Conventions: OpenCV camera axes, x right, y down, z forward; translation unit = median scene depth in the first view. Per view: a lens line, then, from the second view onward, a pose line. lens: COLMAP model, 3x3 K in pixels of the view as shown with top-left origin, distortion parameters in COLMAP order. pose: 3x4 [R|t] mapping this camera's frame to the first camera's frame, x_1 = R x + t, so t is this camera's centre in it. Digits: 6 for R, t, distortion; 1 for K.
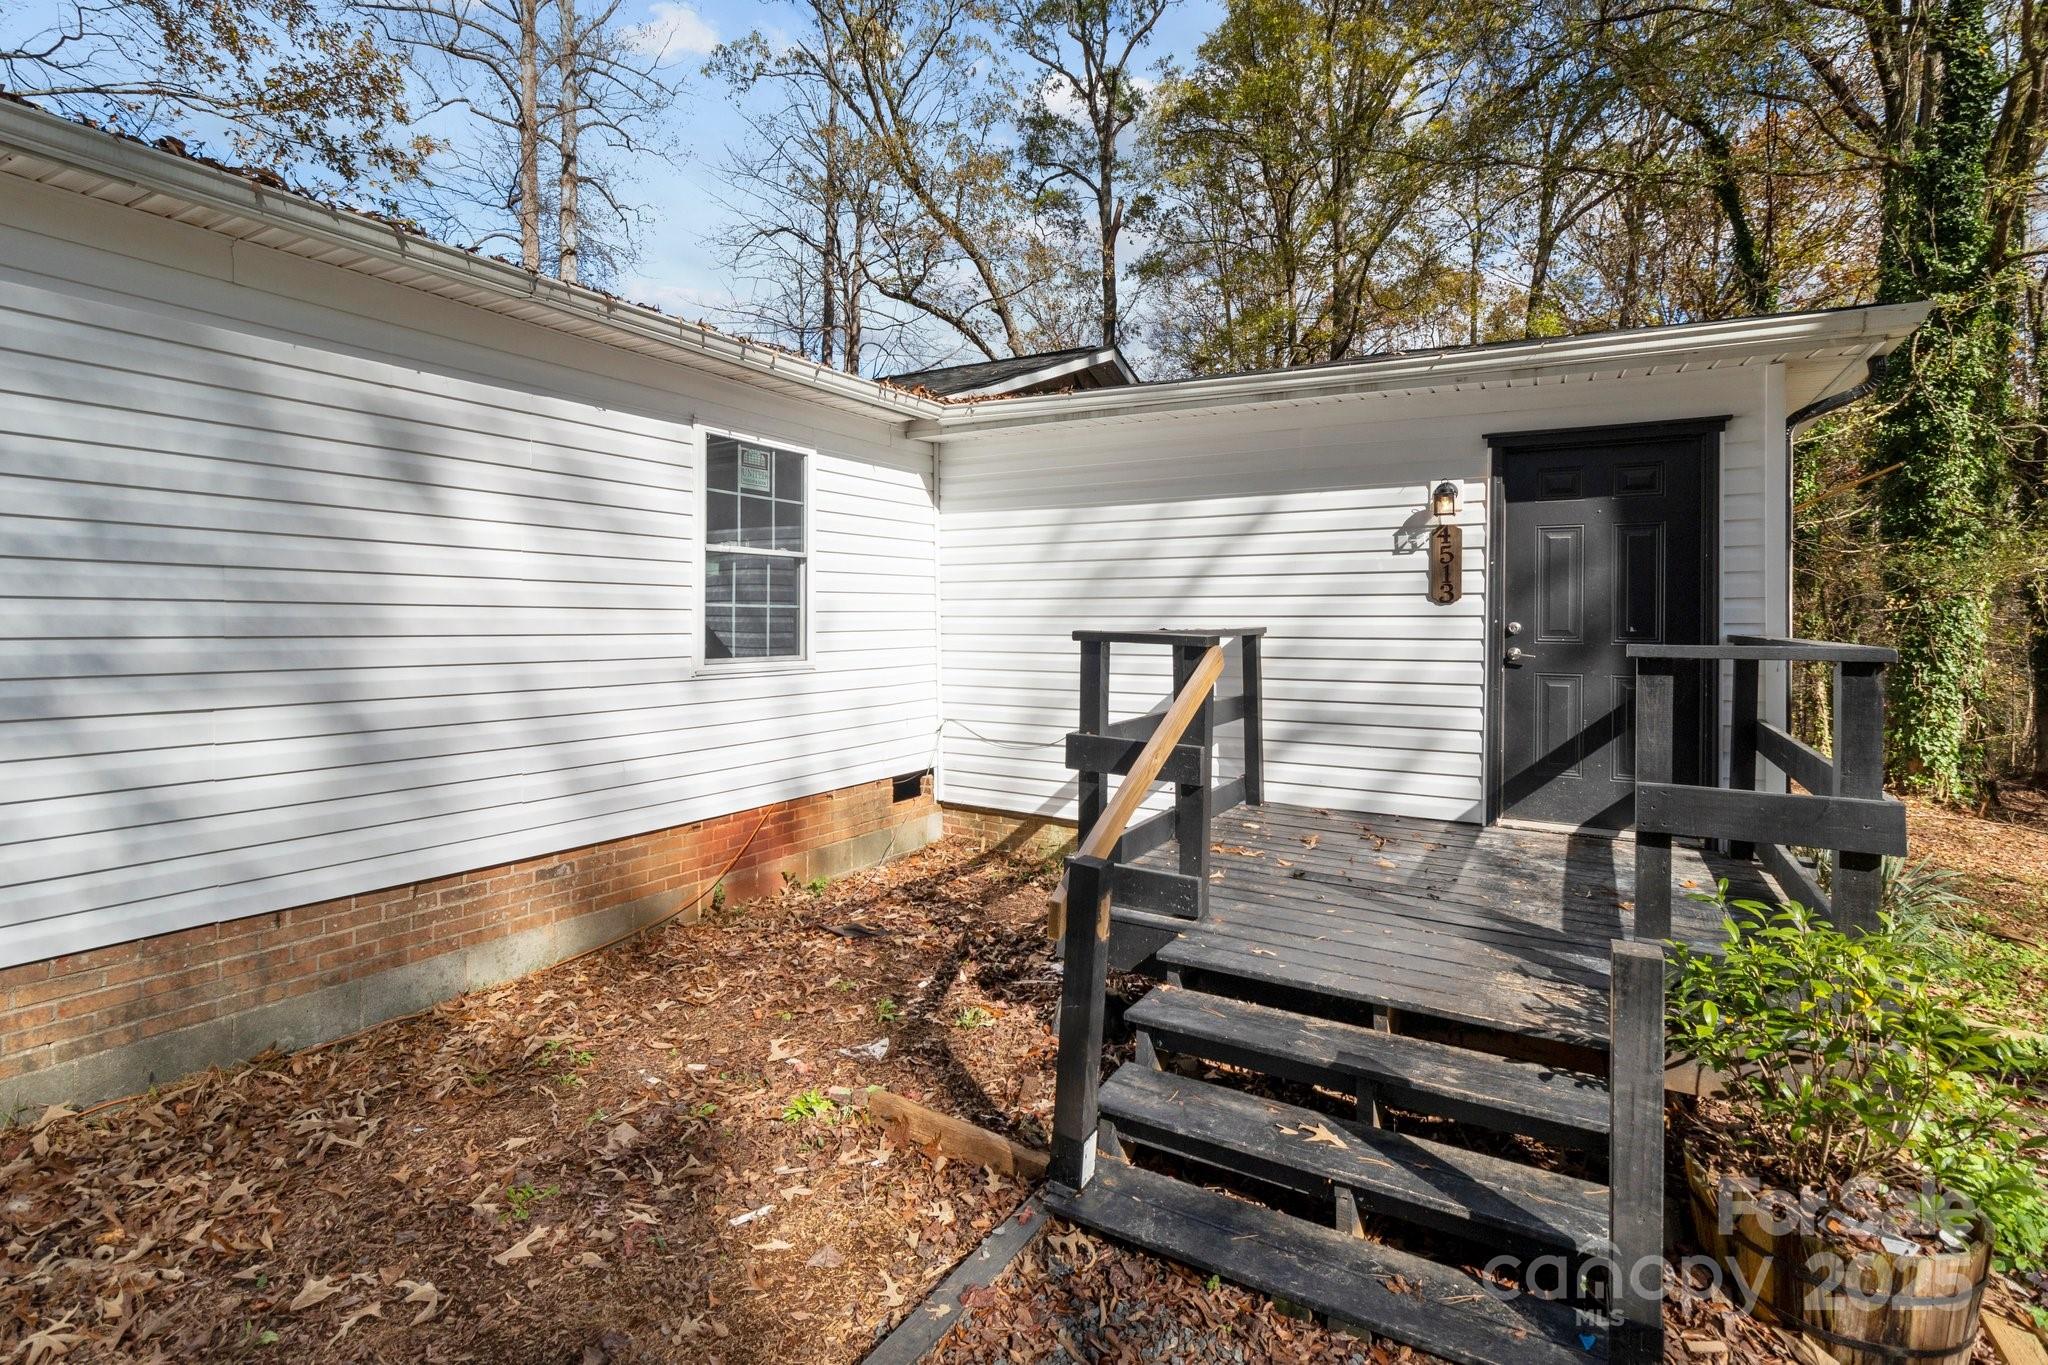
lens RADIAL K [[992.3, 0, 1035.9], [0, 992.3, 620.9], [0, 0, 1]] dist [0.005669, 0.002471]
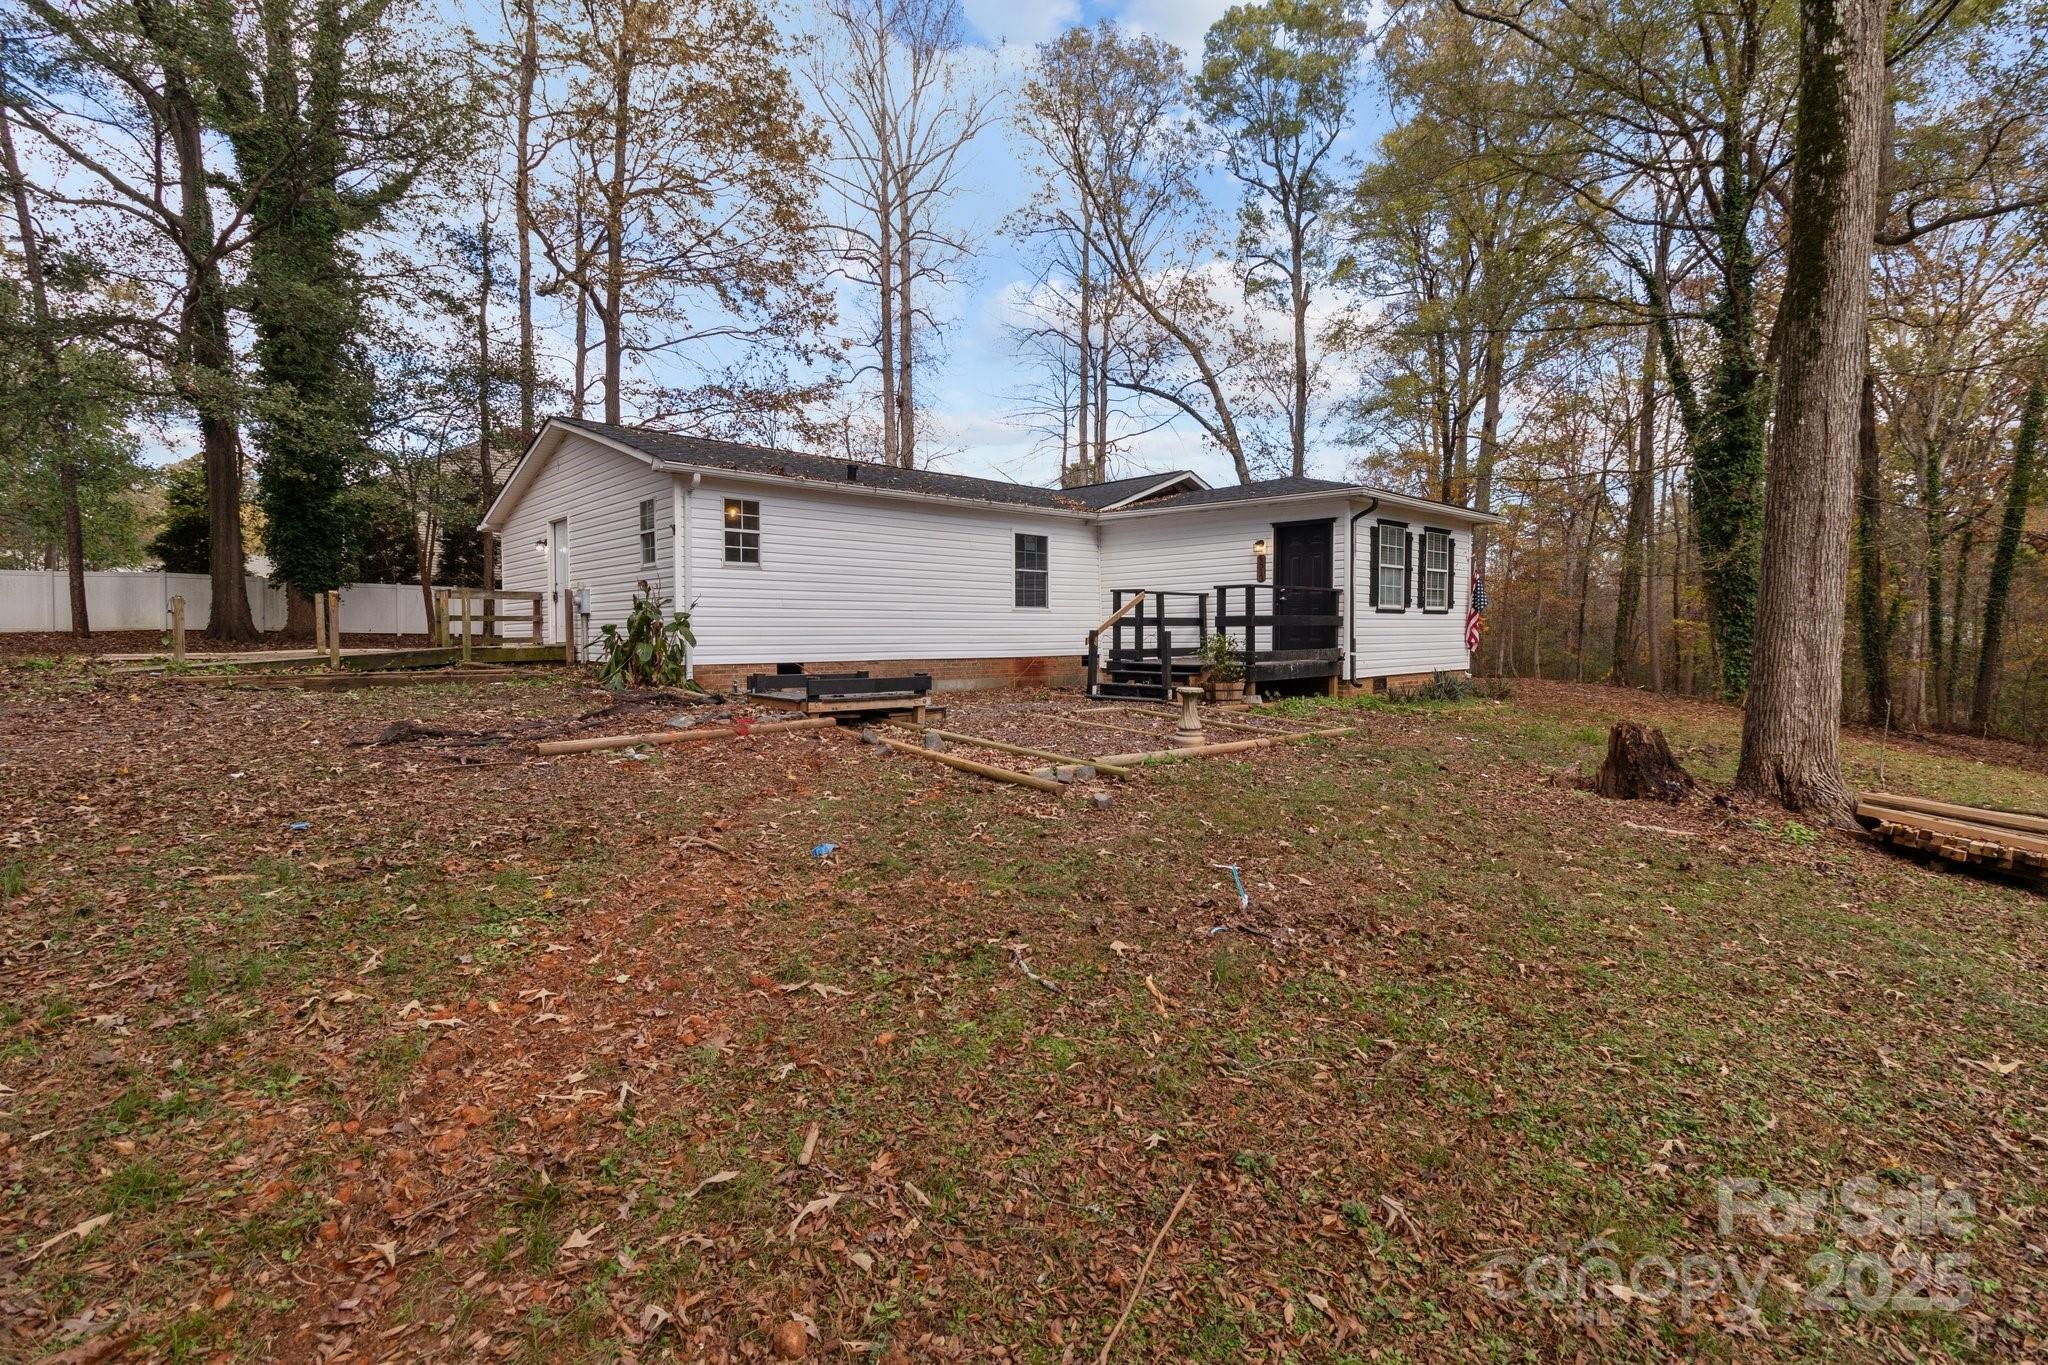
lens RADIAL K [[992.3, 0, 1021.1], [0, 992.3, 647.4], [0, 0, 1]] dist [0.005669, 0.002471]
pose [[0.957483, -0.008836, -0.288354, 0.156870], [0.012319, 0.999871, 0.010266, 0.037008], [0.288226, -0.013382, 0.957469, -0.535544]]
